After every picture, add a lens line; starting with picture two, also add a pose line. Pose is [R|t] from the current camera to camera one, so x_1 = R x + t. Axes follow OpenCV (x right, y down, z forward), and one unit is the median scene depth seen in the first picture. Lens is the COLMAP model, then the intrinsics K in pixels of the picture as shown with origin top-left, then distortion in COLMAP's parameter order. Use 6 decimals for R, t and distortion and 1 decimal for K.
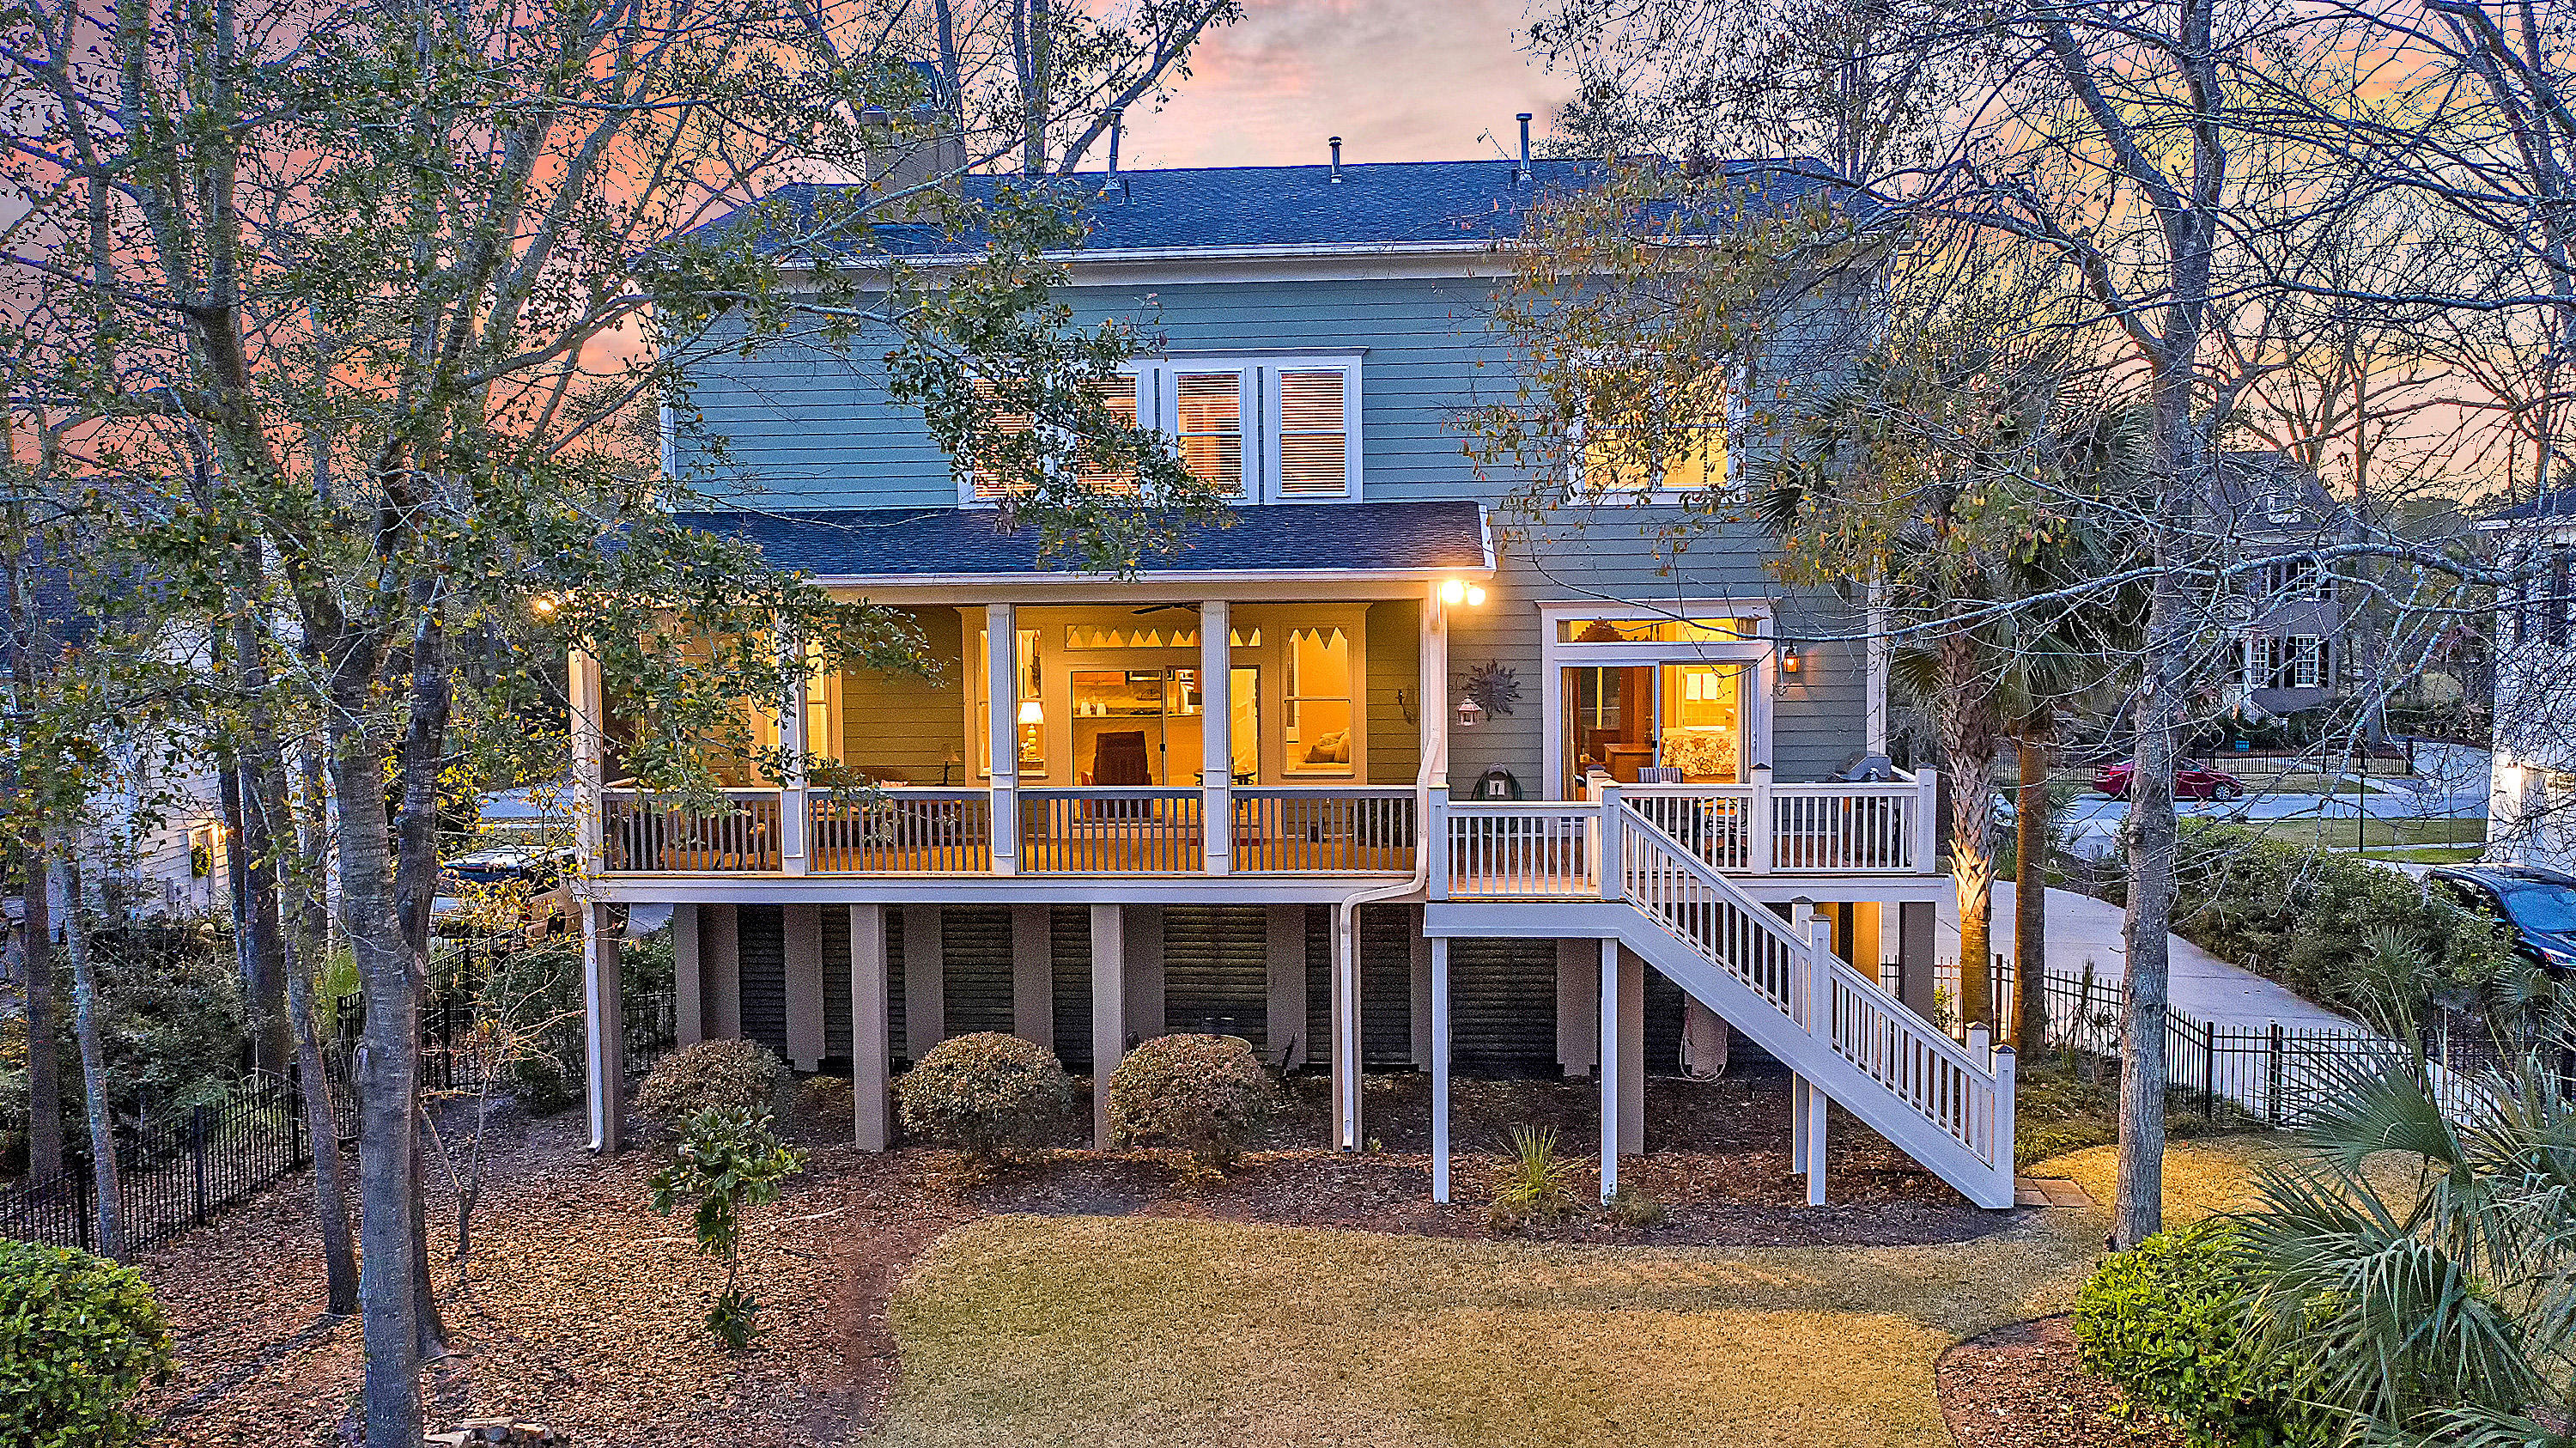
lens RADIAL K [[2025.8, 0, 1288.0], [0, 2025.8, 724.0], [0, 0, 1]] dist [-0.010420, 0.003928]
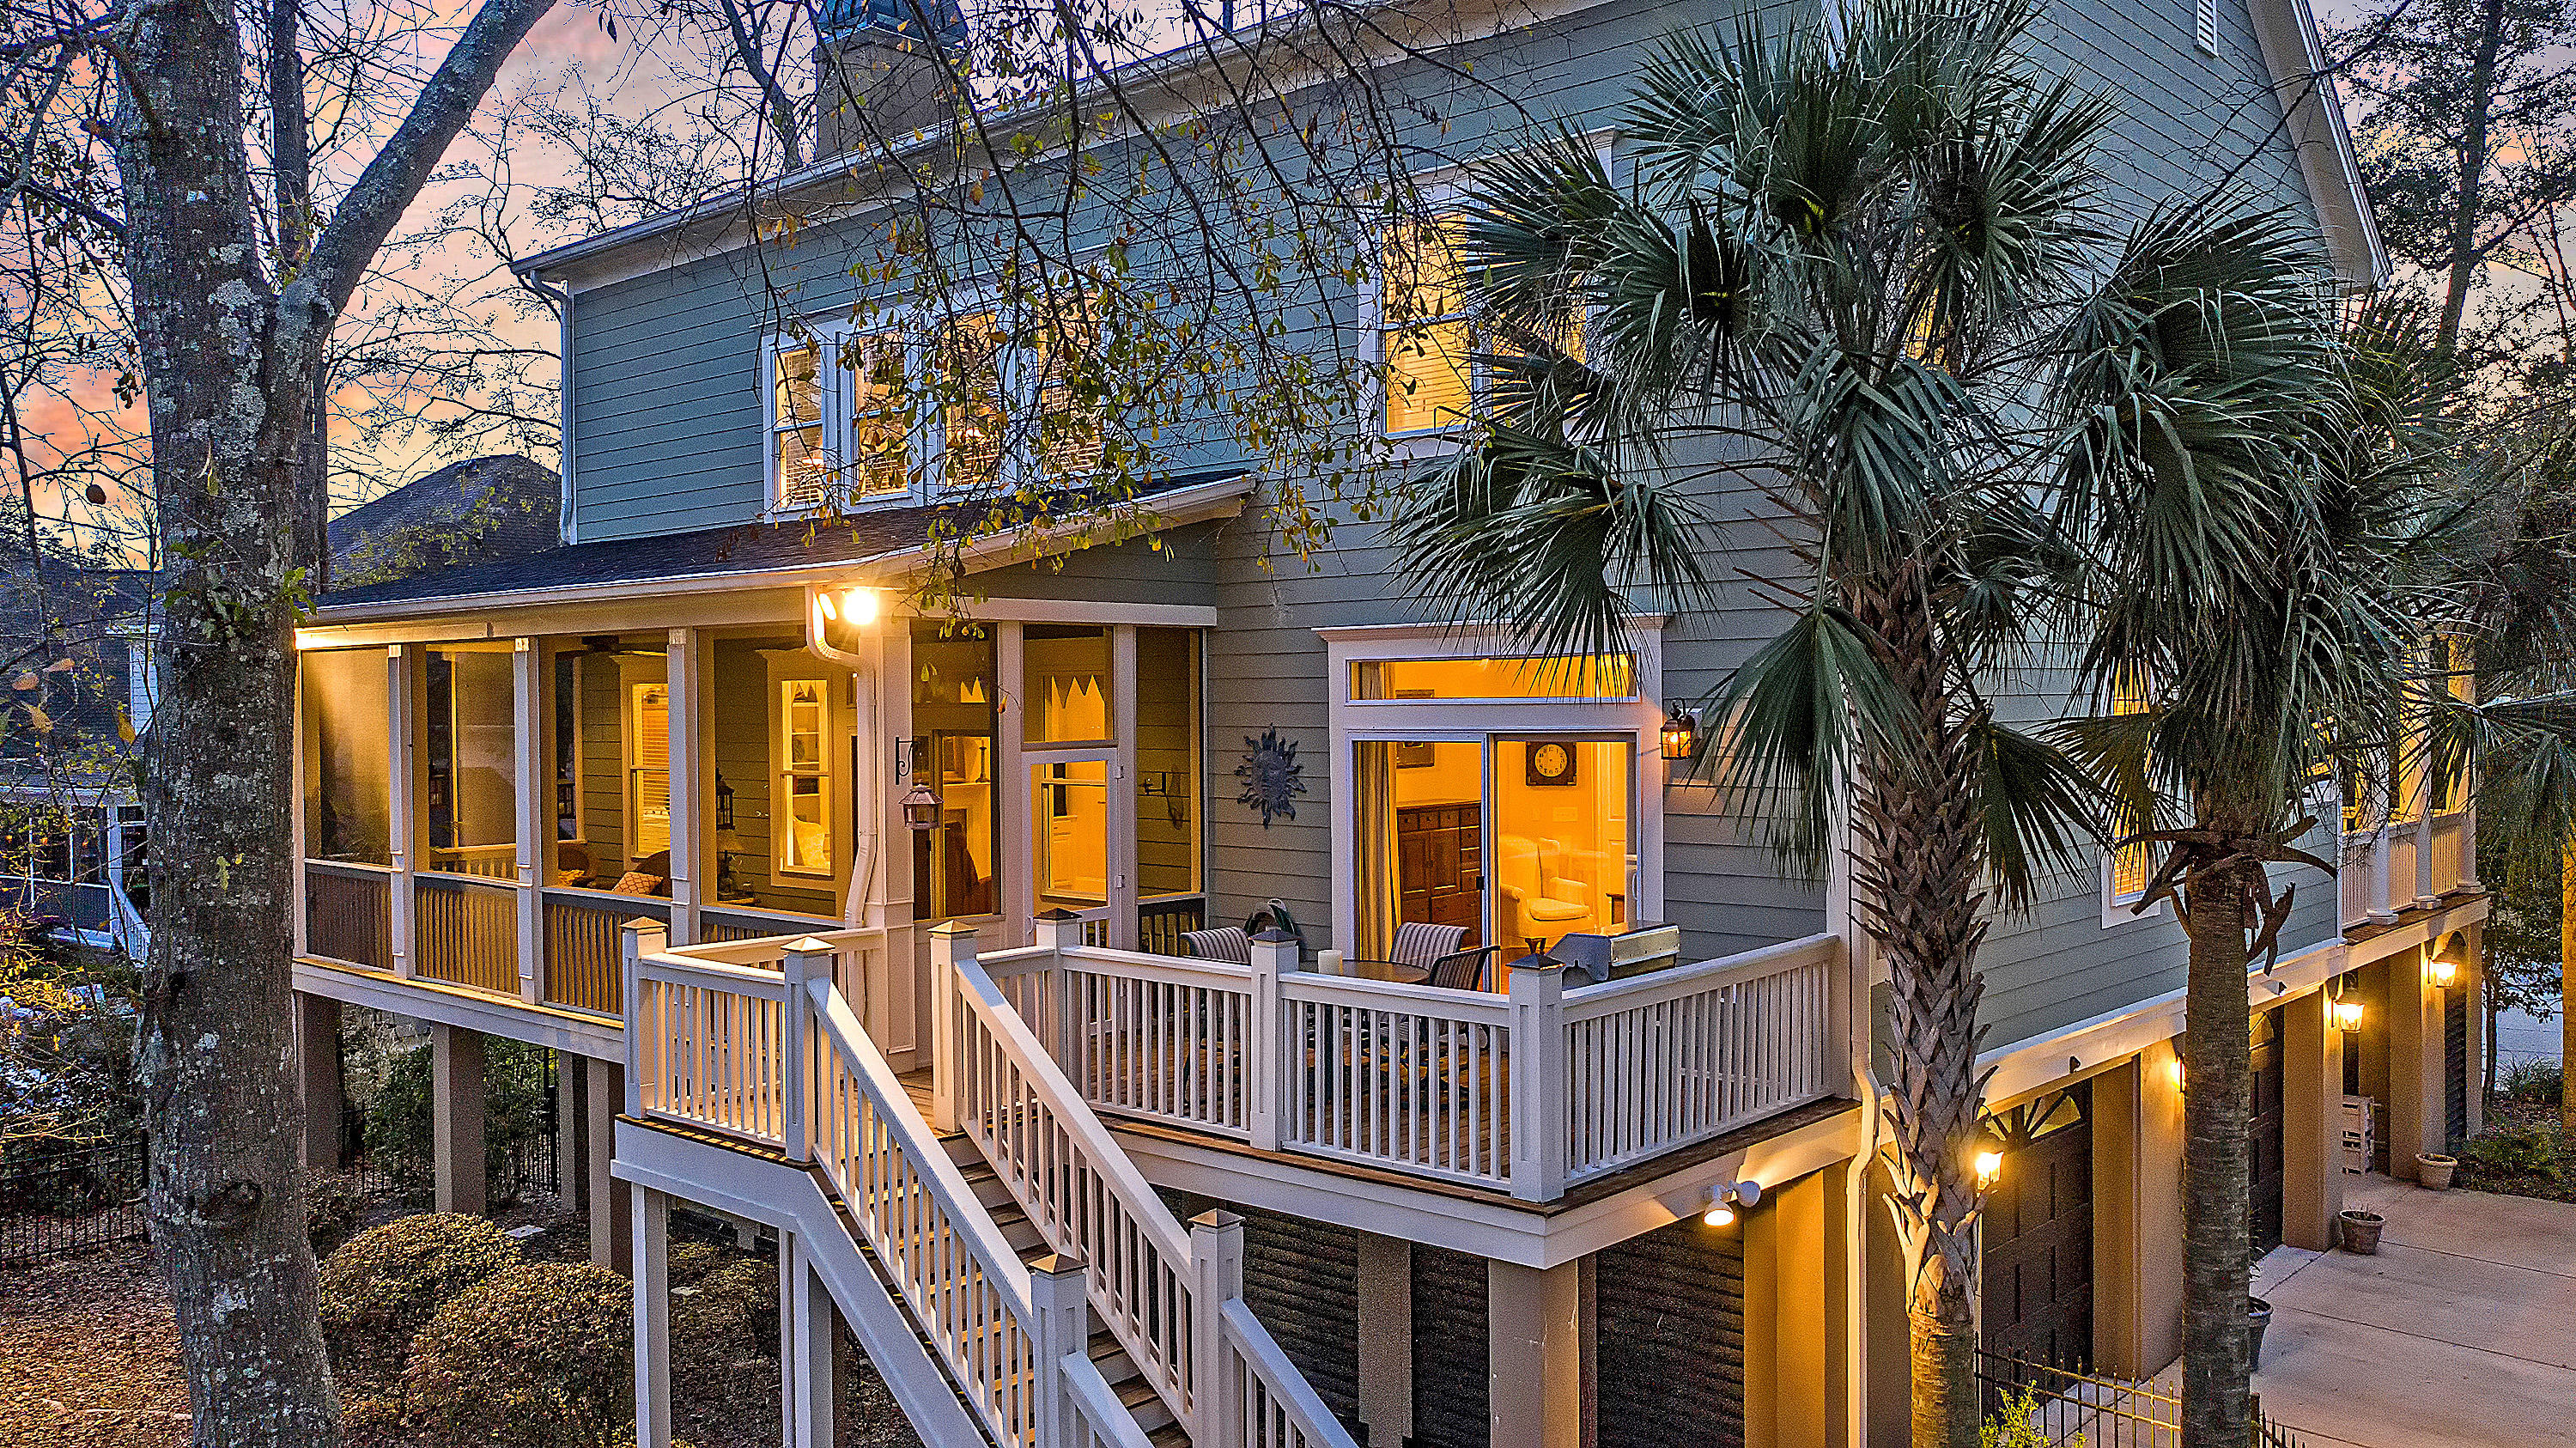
lens RADIAL K [[2025.8, 0, 1288.0], [0, 2025.8, 724.0], [0, 0, 1]] dist [-0.010420, 0.003928]
pose [[0.789647, 0.012658, -0.613431, 0.528837], [-0.037016, 0.998949, -0.027037, -0.018109], [0.612444, 0.044056, 0.789285, 0.578855]]
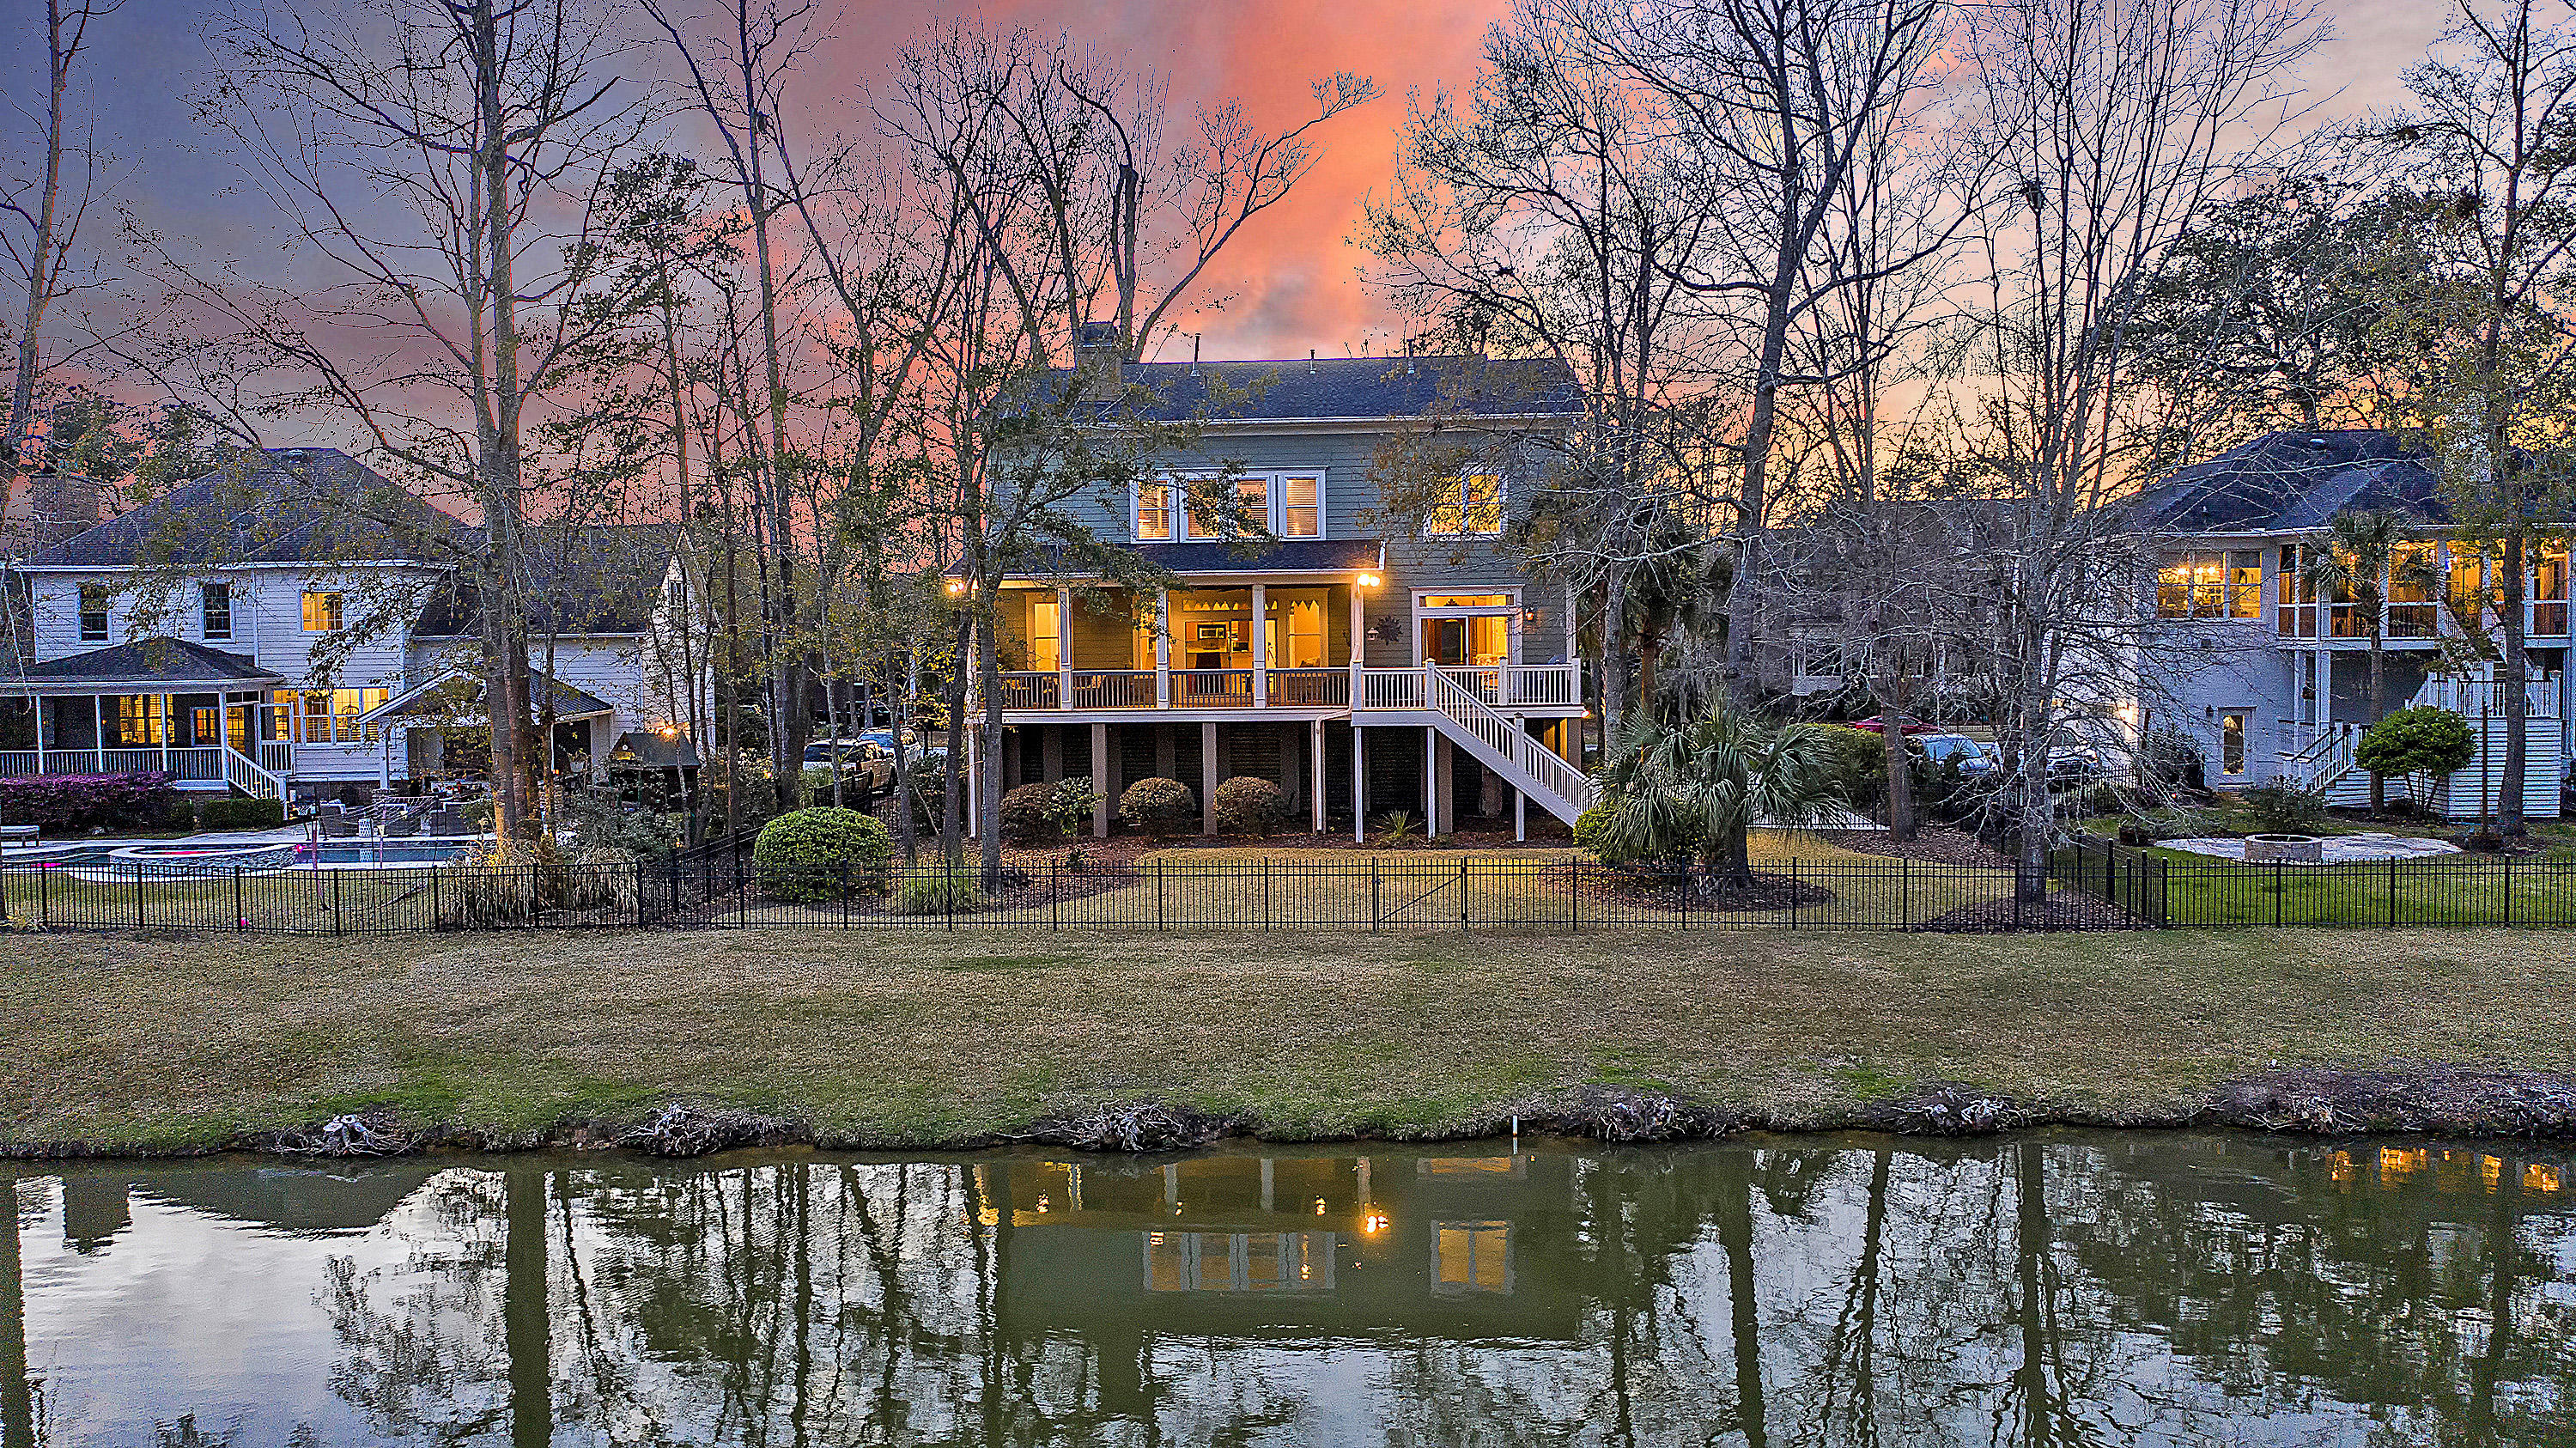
lens RADIAL K [[2025.8, 0, 1288.0], [0, 2025.8, 724.0], [0, 0, 1]] dist [-0.010420, 0.003928]
pose [[0.999942, -0.000829, 0.010716, -0.027559], [0.001022, 0.999838, -0.017946, 0.129942], [-0.010699, 0.017956, 0.999782, -1.200104]]
